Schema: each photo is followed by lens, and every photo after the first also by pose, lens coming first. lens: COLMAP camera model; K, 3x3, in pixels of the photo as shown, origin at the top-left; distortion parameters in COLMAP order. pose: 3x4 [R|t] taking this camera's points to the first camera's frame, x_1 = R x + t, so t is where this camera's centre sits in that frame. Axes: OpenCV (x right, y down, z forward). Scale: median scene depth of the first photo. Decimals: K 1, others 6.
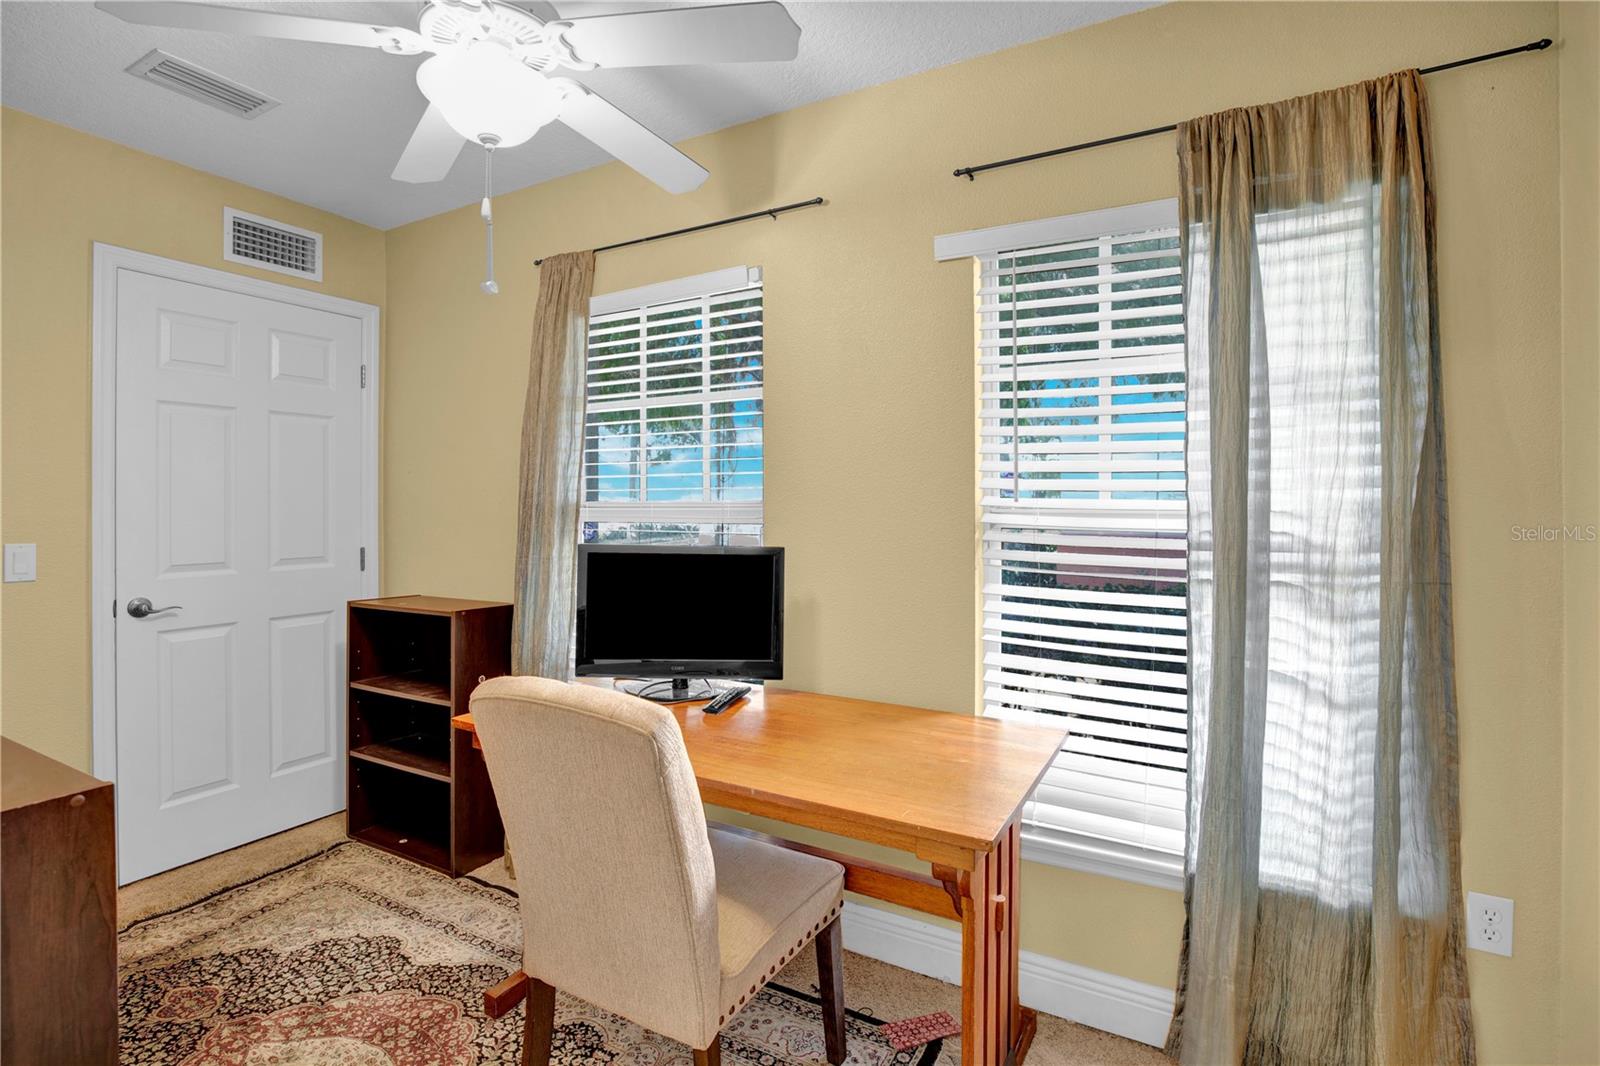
lens RADIAL K [[794.4, 0, 800.0], [0, 794.4, 533.0], [0, 0, 1]] dist [-0.048997, 0.017297]
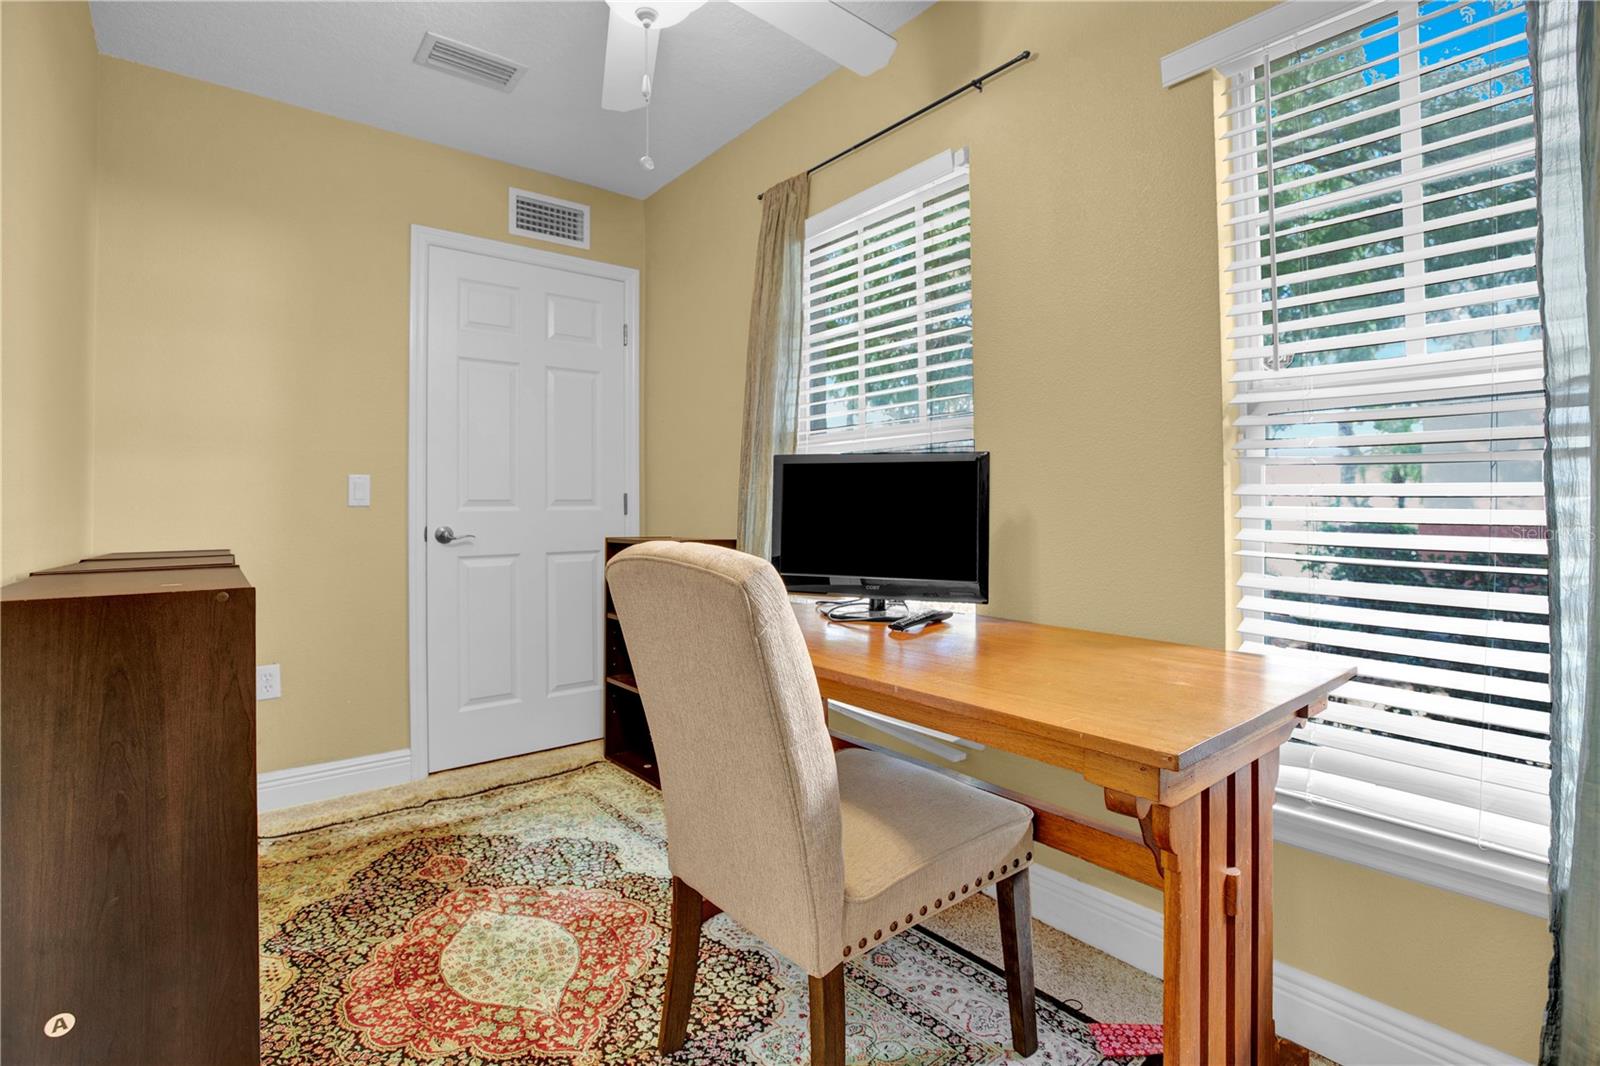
lens RADIAL K [[774.5, 0, 828.6], [0, 774.5, 535.6], [0, 0, 1]] dist [-0.047911, 0.015209]
pose [[0.932759, 0.002107, -0.360493, 0.133945], [-0.009405, 0.999785, -0.018492, 0.139559], [0.360377, 0.020639, 0.932578, 0.154559]]
